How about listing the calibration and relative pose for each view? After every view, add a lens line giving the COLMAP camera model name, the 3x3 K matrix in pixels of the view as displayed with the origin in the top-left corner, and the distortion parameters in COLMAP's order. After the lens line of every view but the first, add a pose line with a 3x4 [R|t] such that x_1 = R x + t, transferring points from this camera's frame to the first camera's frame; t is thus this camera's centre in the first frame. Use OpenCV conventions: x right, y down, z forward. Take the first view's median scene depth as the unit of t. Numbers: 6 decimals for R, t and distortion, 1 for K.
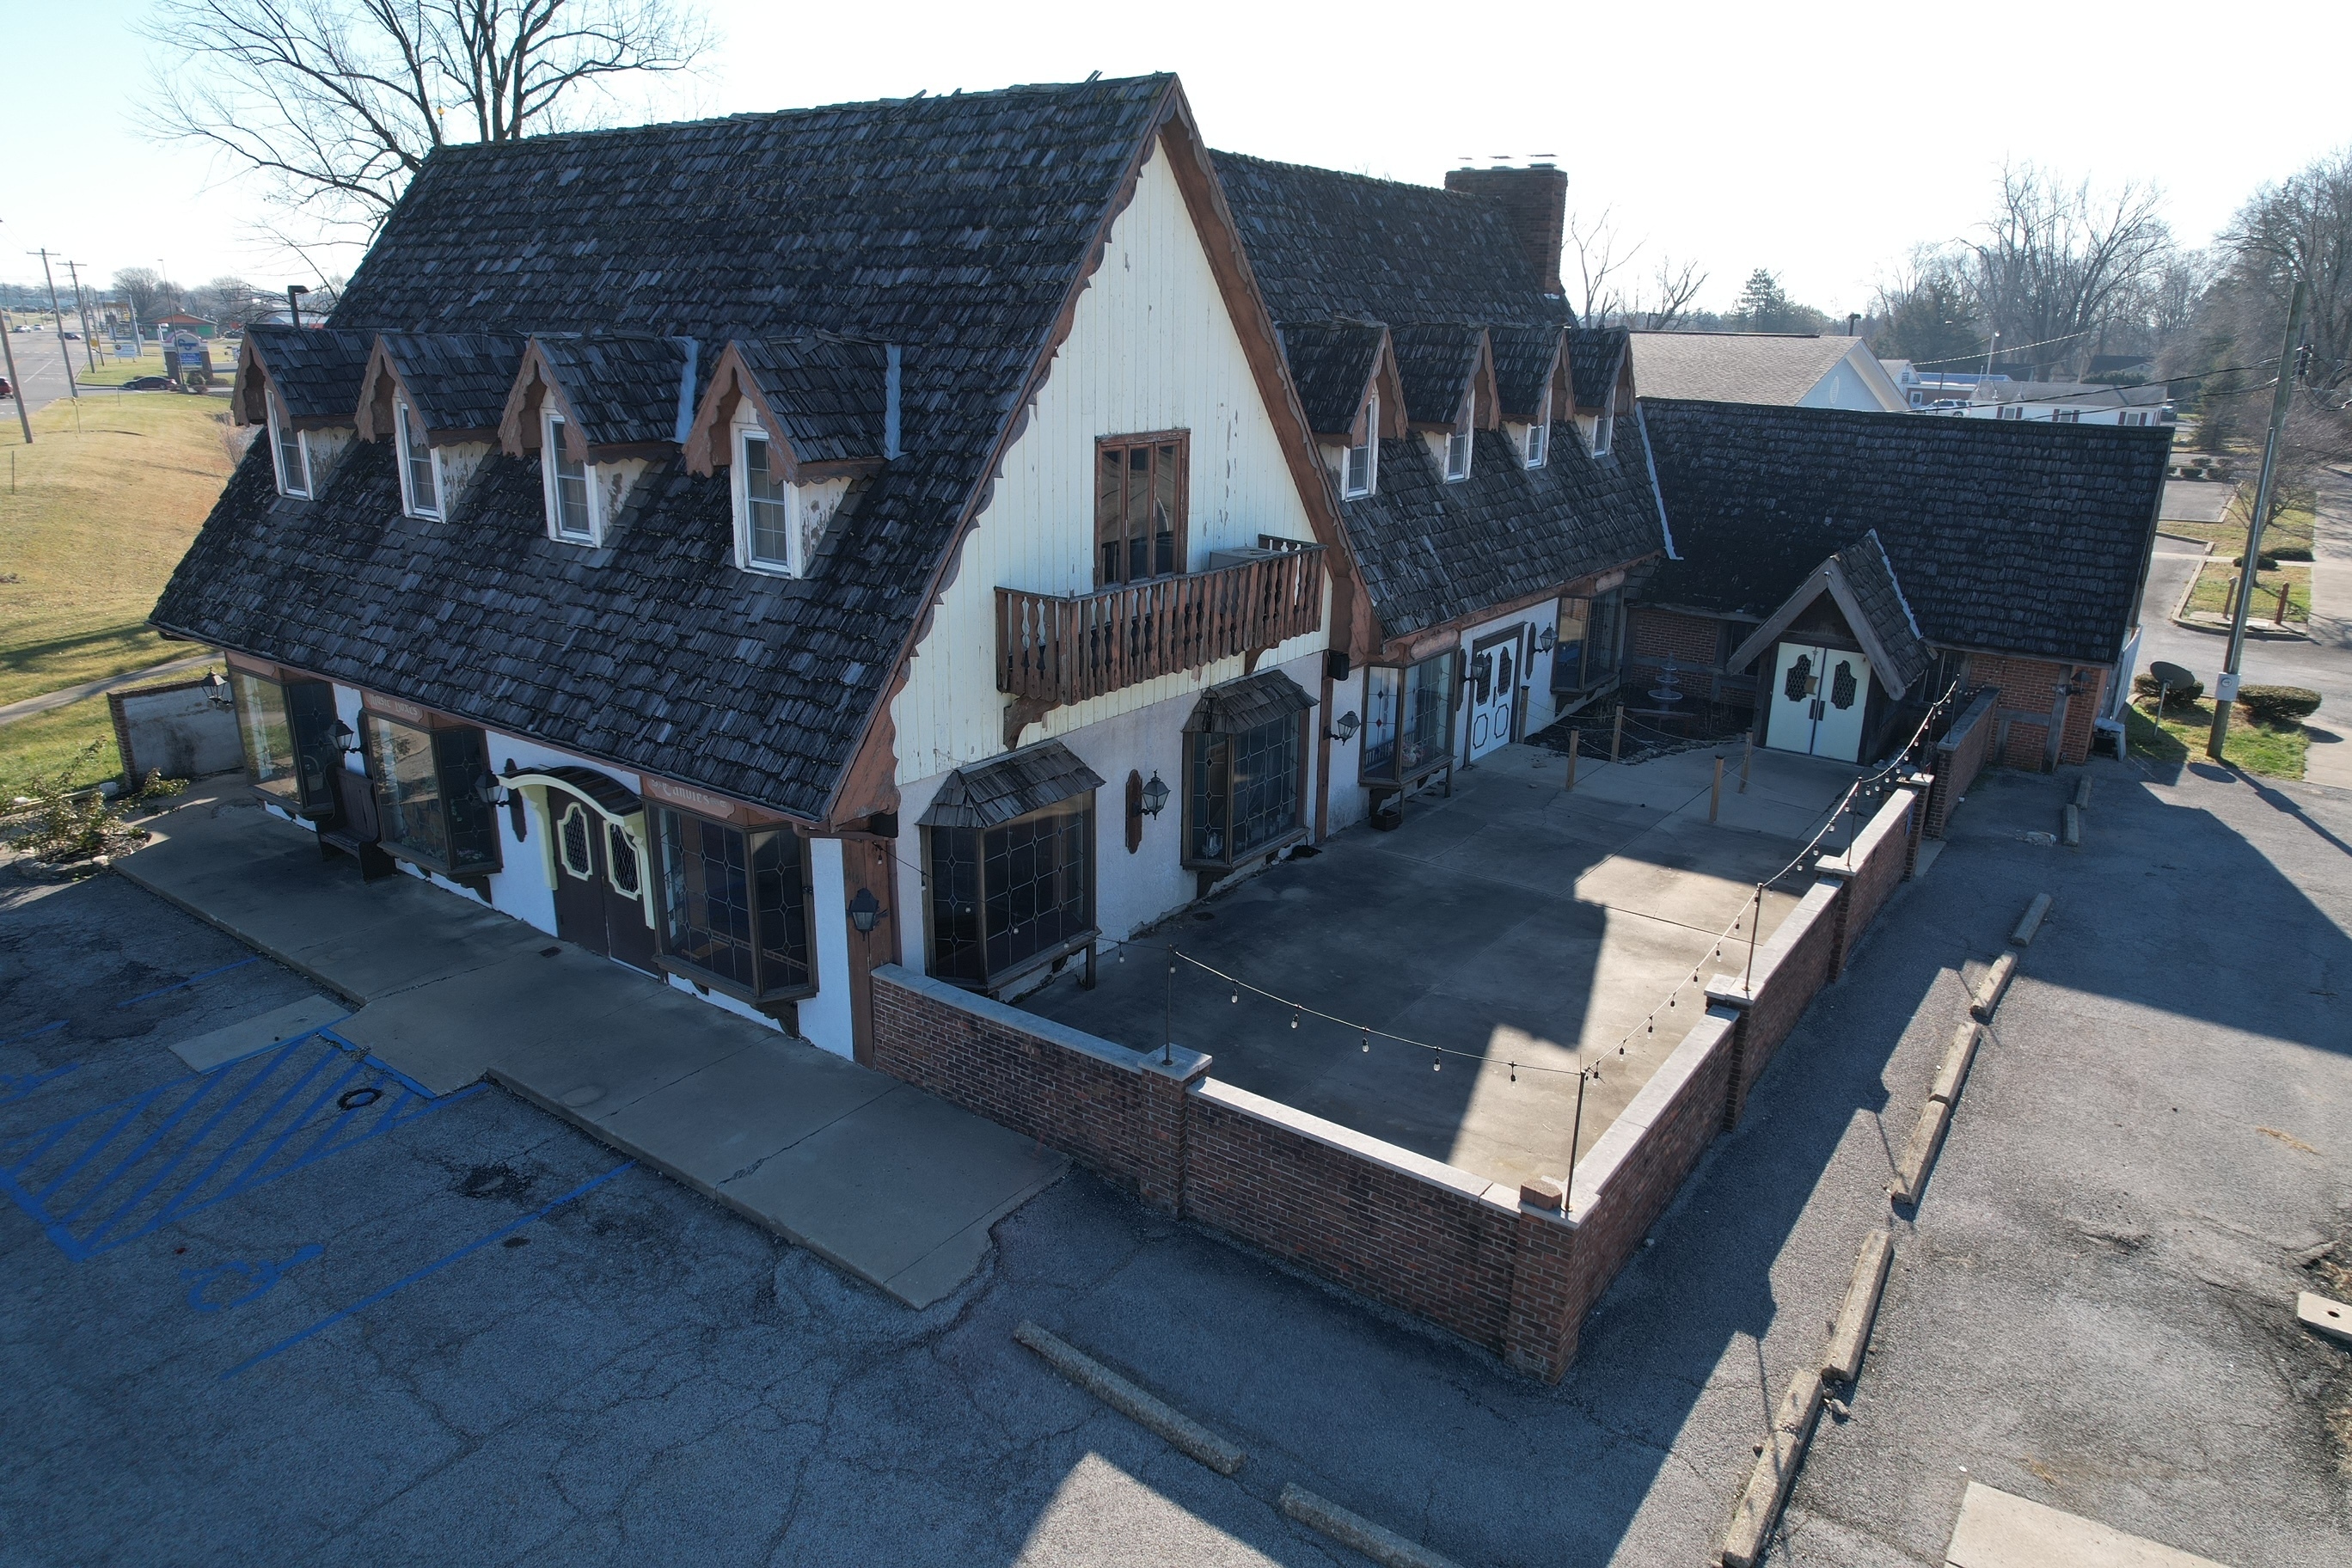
lens RADIAL K [[1487.9, 0, 1176.0], [0, 1487.9, 784.0], [0, 0, 1]] dist [-0.070075, 0.057143]
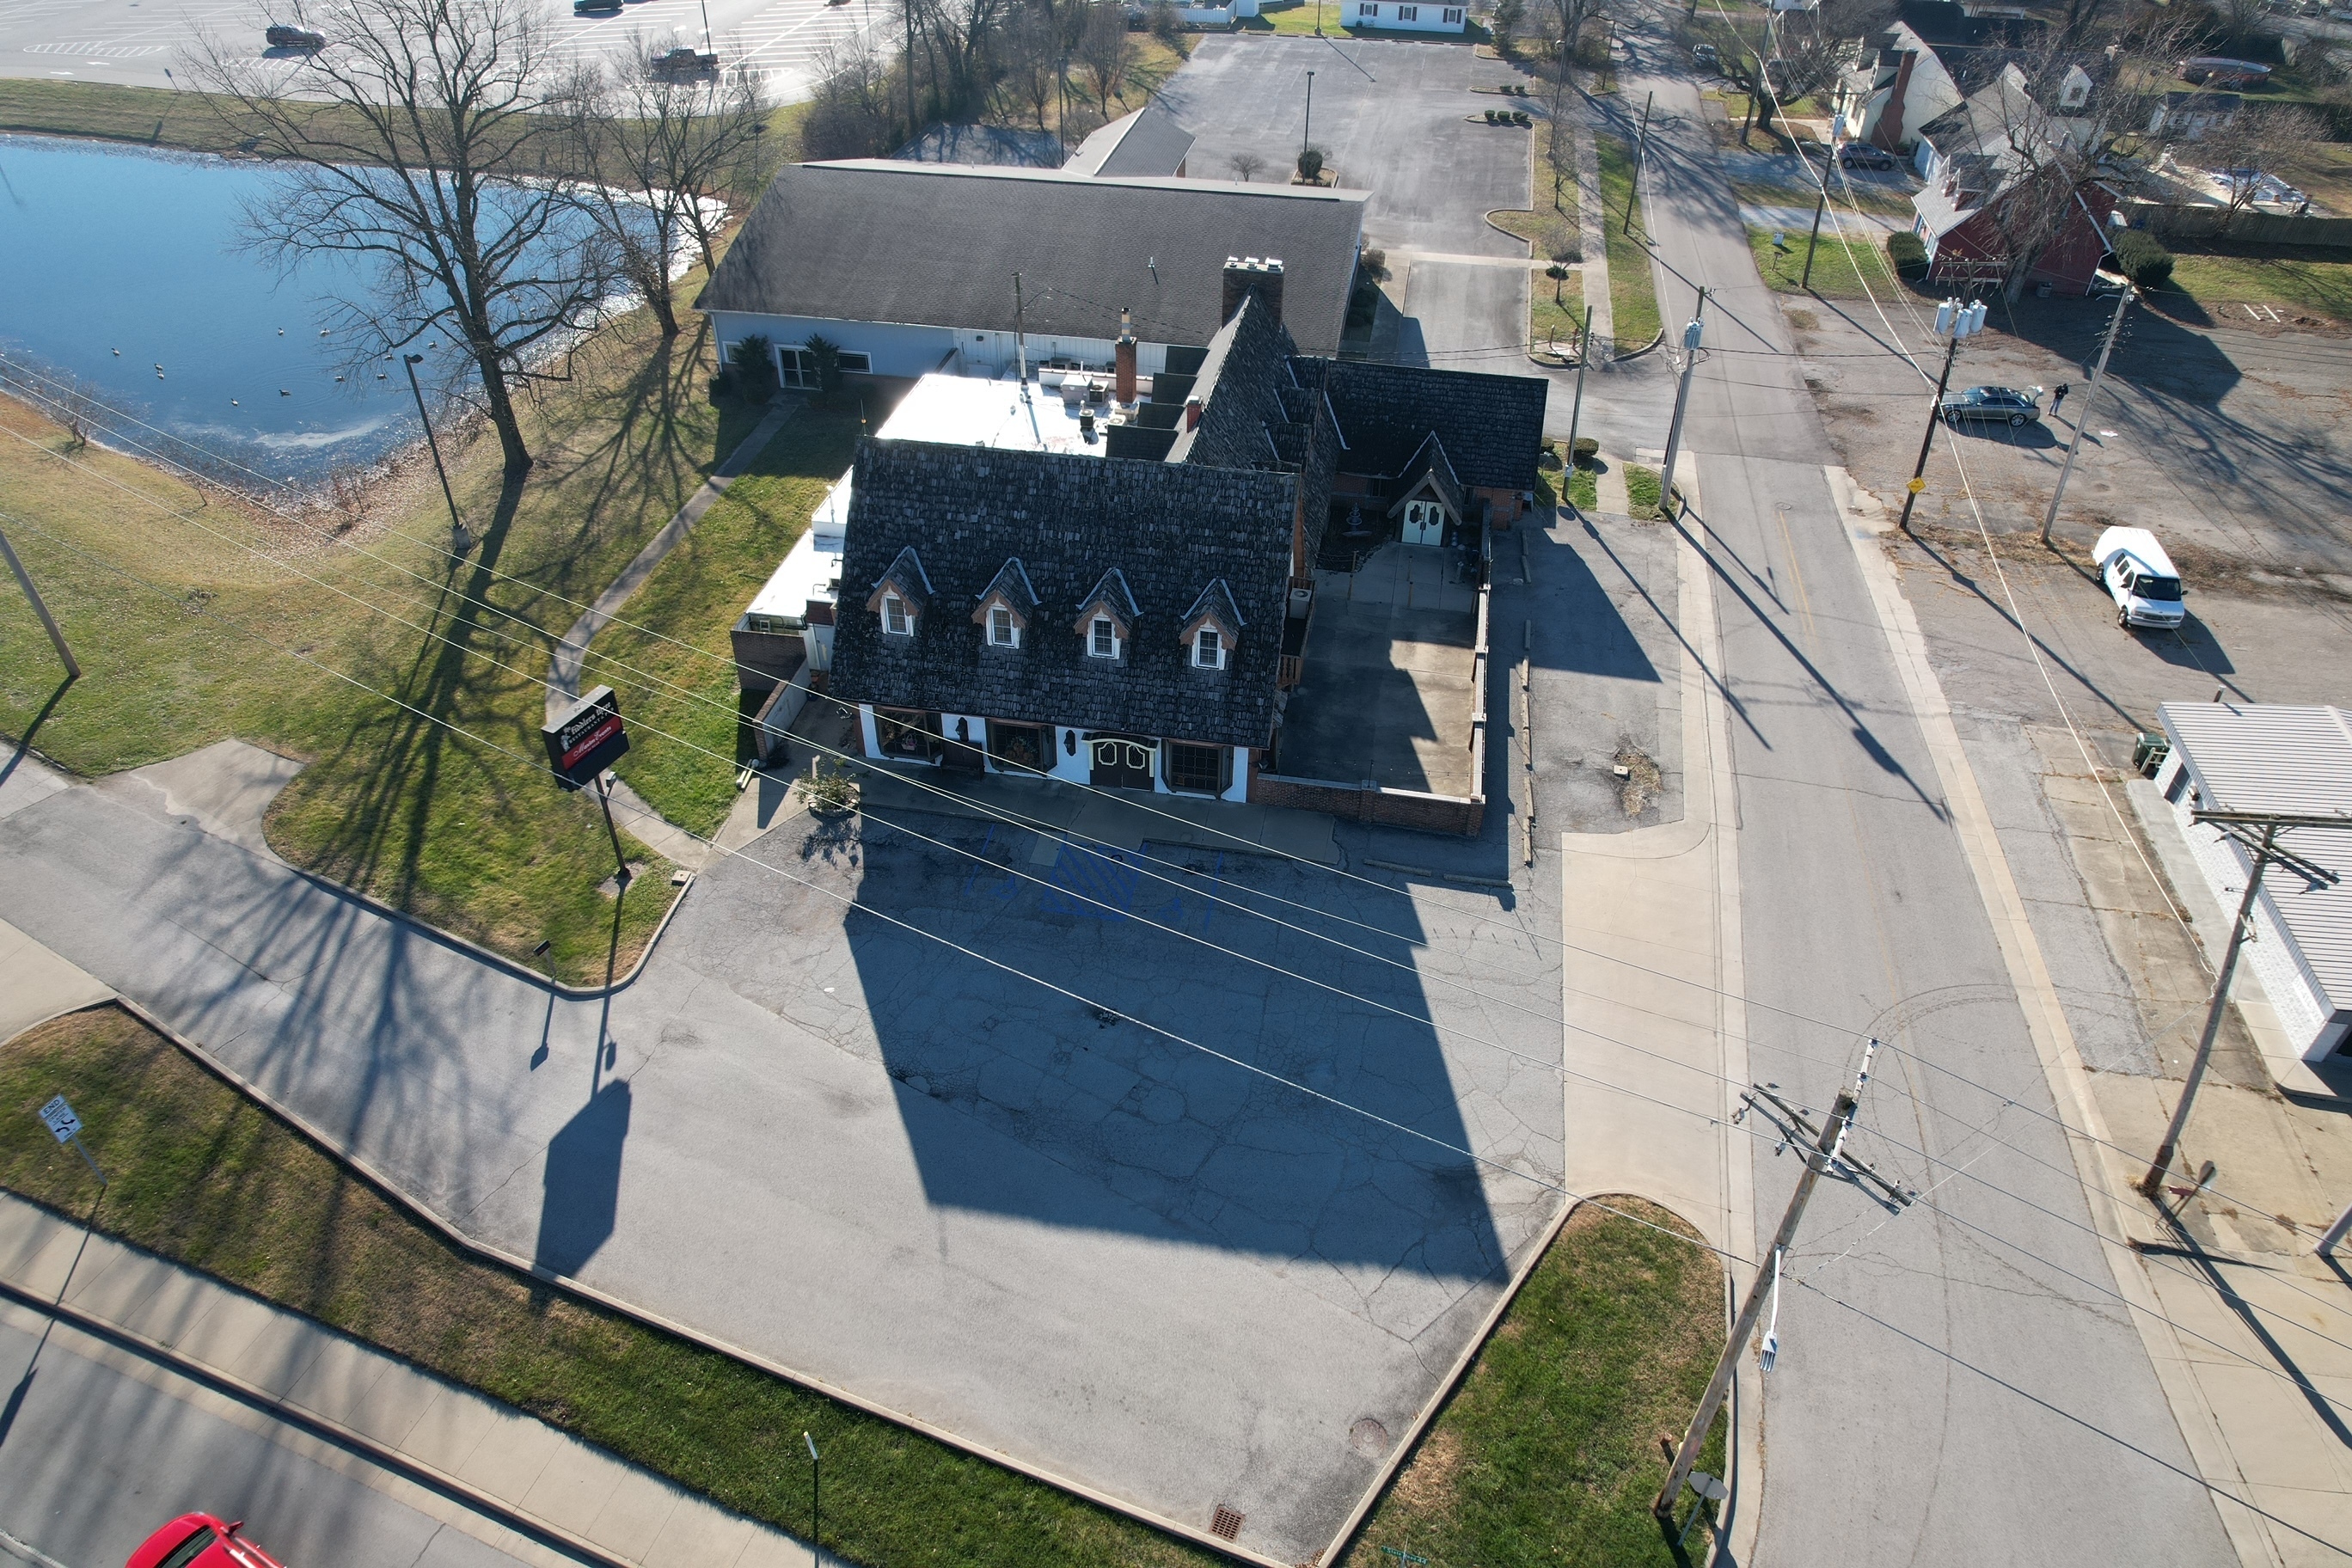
lens RADIAL K [[1487.9, 0, 1176.0], [0, 1487.9, 784.0], [0, 0, 1]] dist [-0.070075, 0.057143]
pose [[0.902670, -0.270267, 0.334877, -1.249191], [0.133859, 0.915919, 0.378384, -0.957707], [-0.408985, -0.296730, 0.862950, -1.500507]]
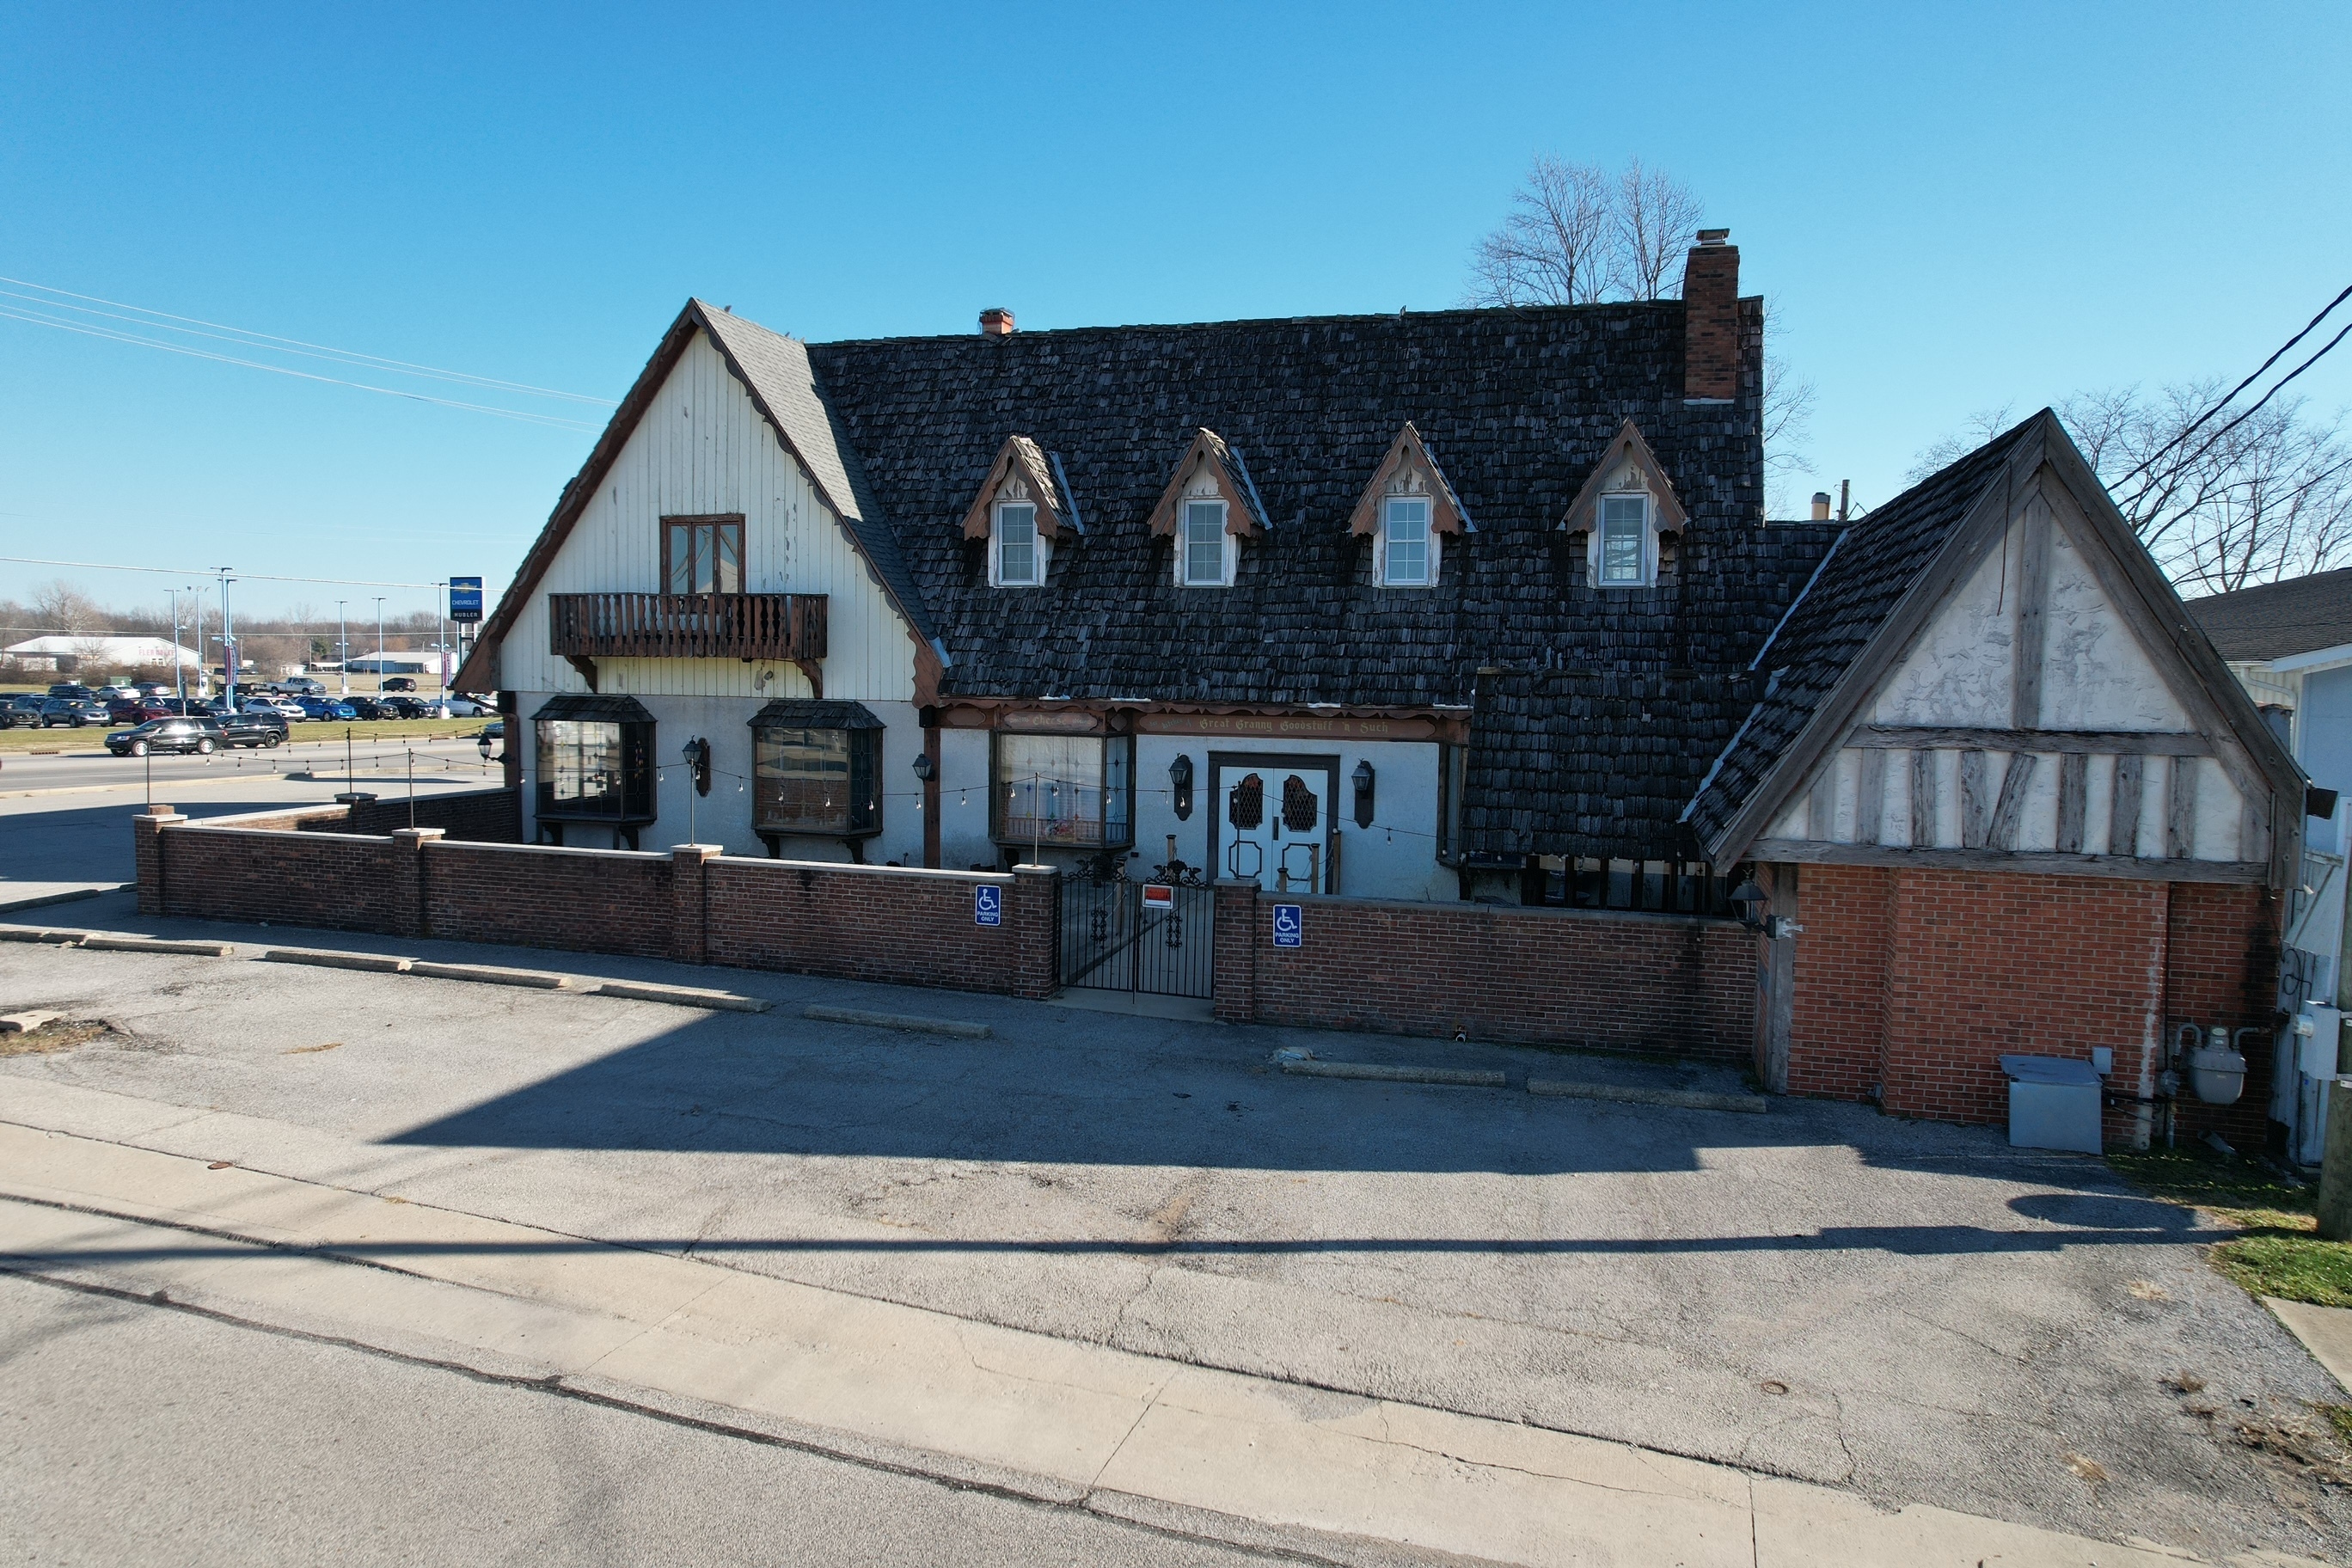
lens RADIAL K [[1487.9, 0, 1176.0], [0, 1487.9, 784.0], [0, 0, 1]] dist [-0.070075, 0.057143]
pose [[0.327189, 0.057549, -0.943205, 1.584838], [-0.297591, 0.953630, -0.045046, -0.040441], [0.896876, 0.295428, 0.329143, 0.978256]]
